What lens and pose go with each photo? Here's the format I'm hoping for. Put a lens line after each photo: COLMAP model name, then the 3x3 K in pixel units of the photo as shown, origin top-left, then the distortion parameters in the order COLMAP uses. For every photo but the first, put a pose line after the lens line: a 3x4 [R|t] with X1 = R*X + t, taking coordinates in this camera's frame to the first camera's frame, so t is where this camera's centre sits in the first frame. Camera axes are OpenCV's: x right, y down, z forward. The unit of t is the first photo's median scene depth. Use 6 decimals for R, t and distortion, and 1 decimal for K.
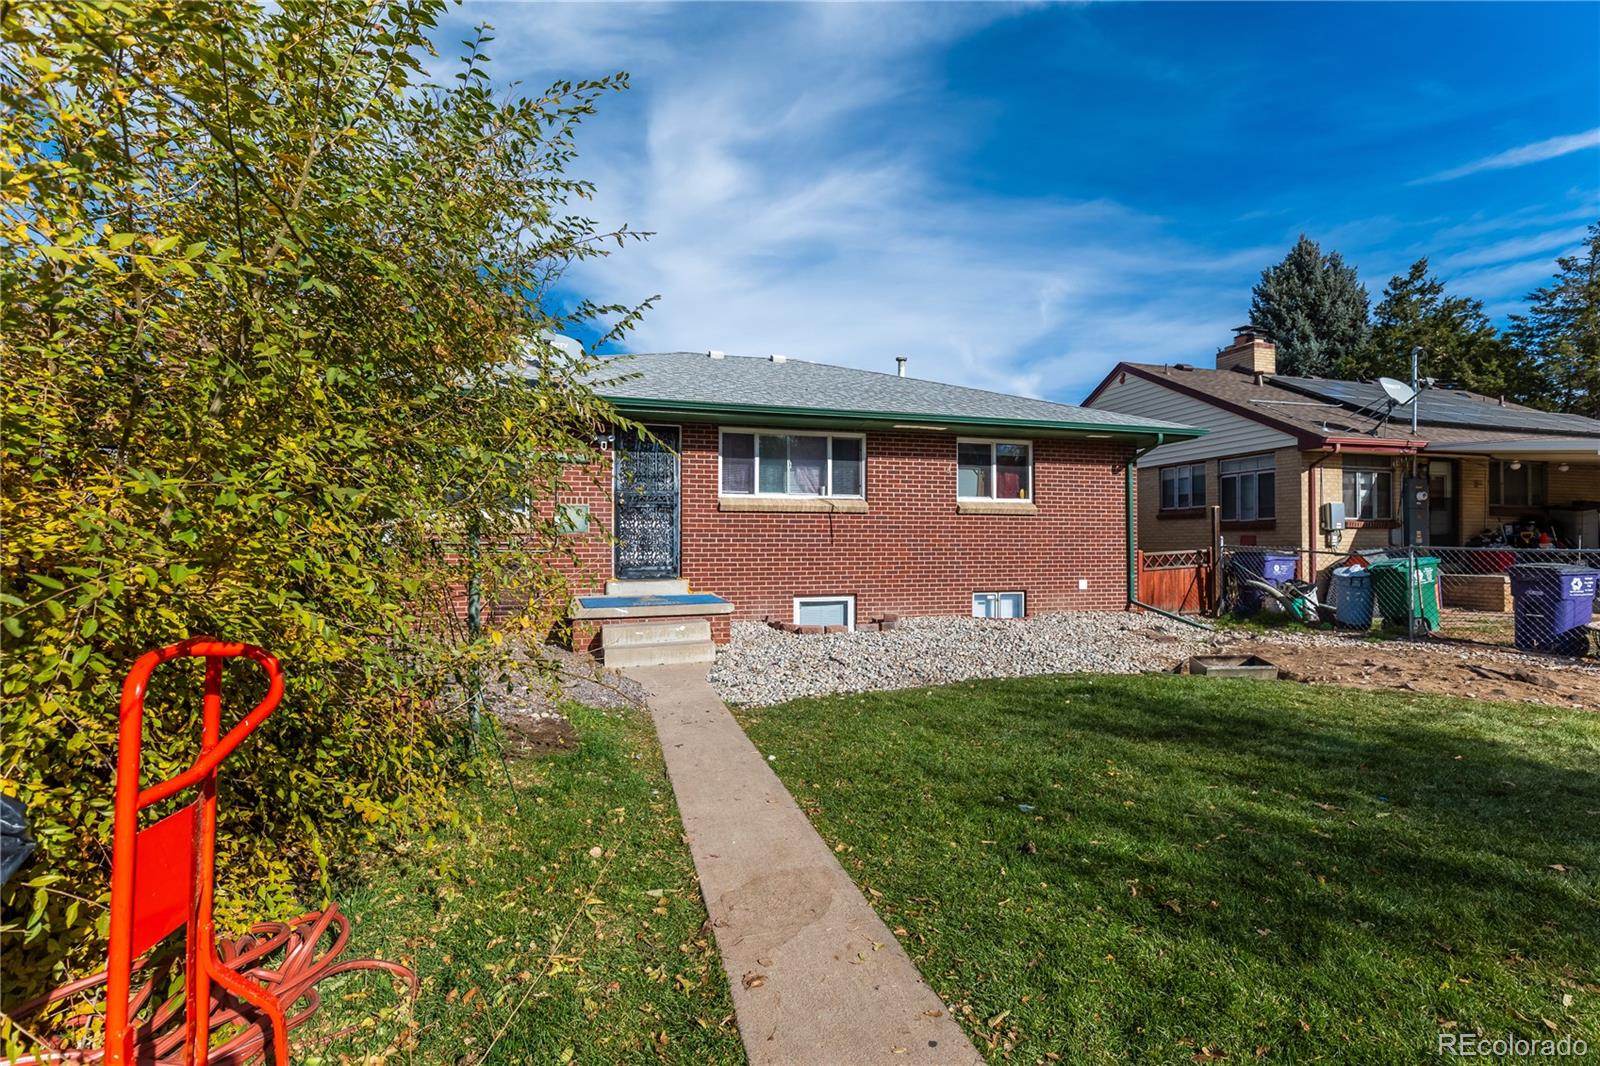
lens RADIAL K [[742.8, 0, 804.5], [0, 742.8, 527.9], [0, 0, 1]] dist [-0.008751, 0.001168]
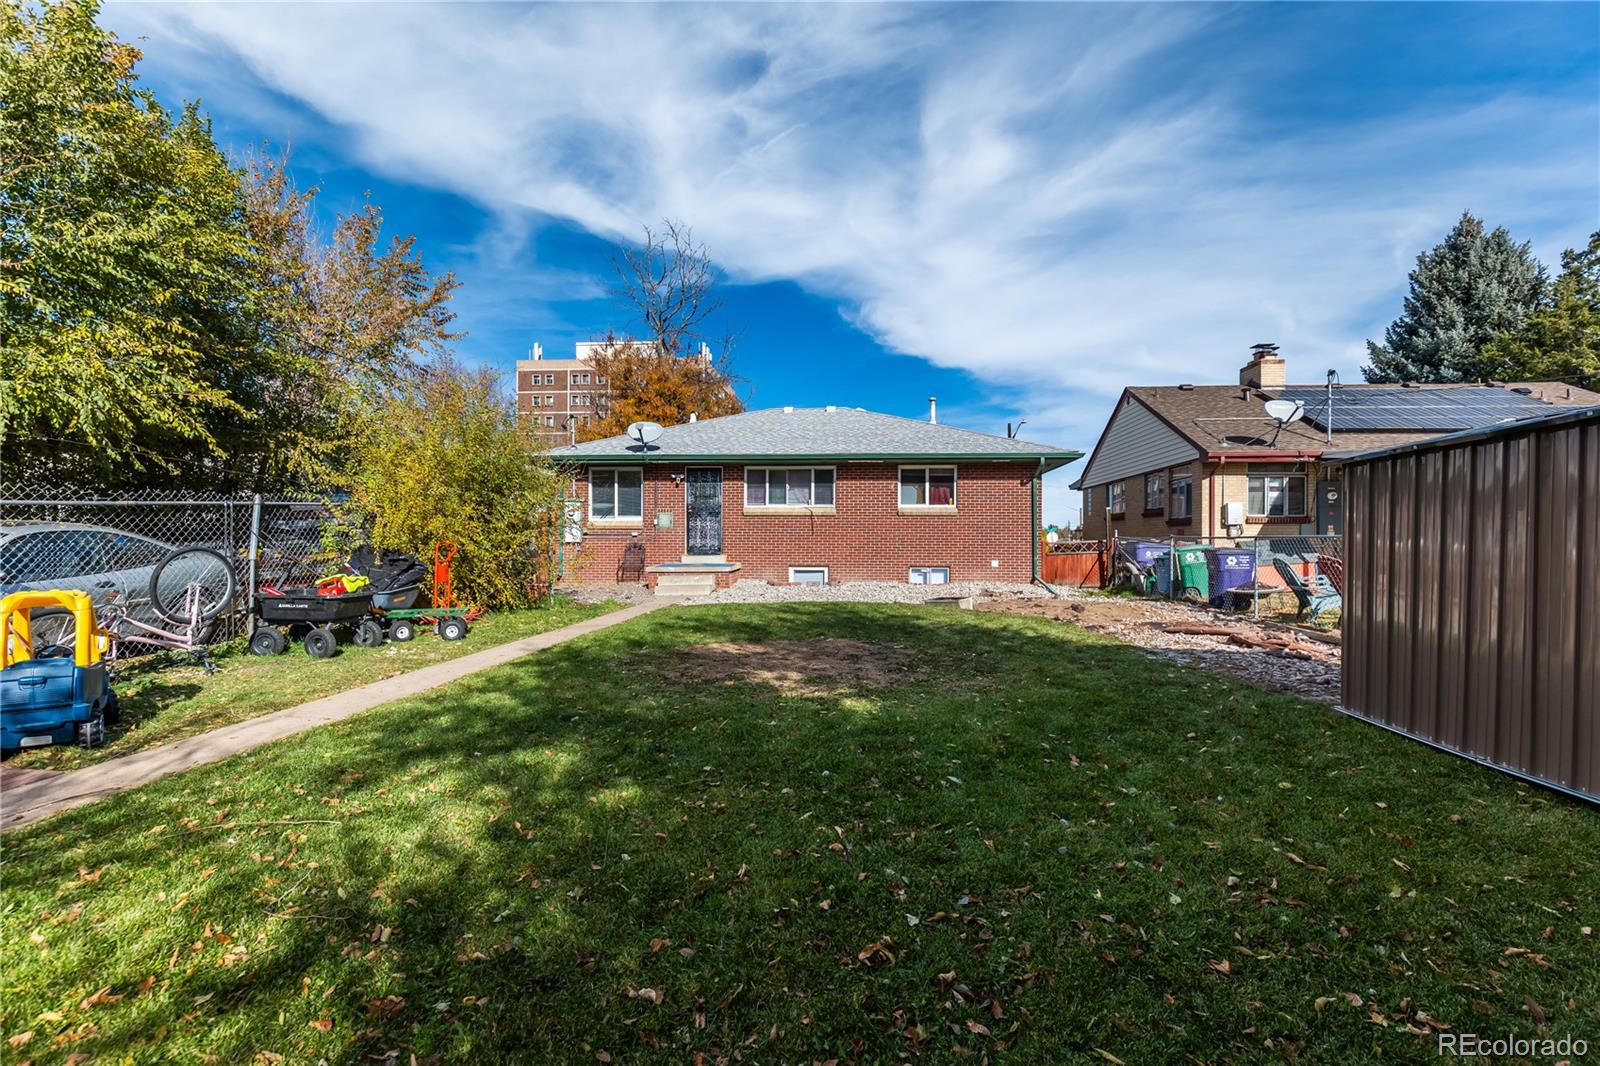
lens RADIAL K [[742.8, 0, 788.8], [0, 742.8, 544.5], [0, 0, 1]] dist [-0.008751, 0.001168]
pose [[0.930777, 0.004120, -0.365565, 0.544171], [0.004132, 0.999754, 0.021787, 0.006408], [0.365565, -0.021789, 0.930531, -0.501441]]
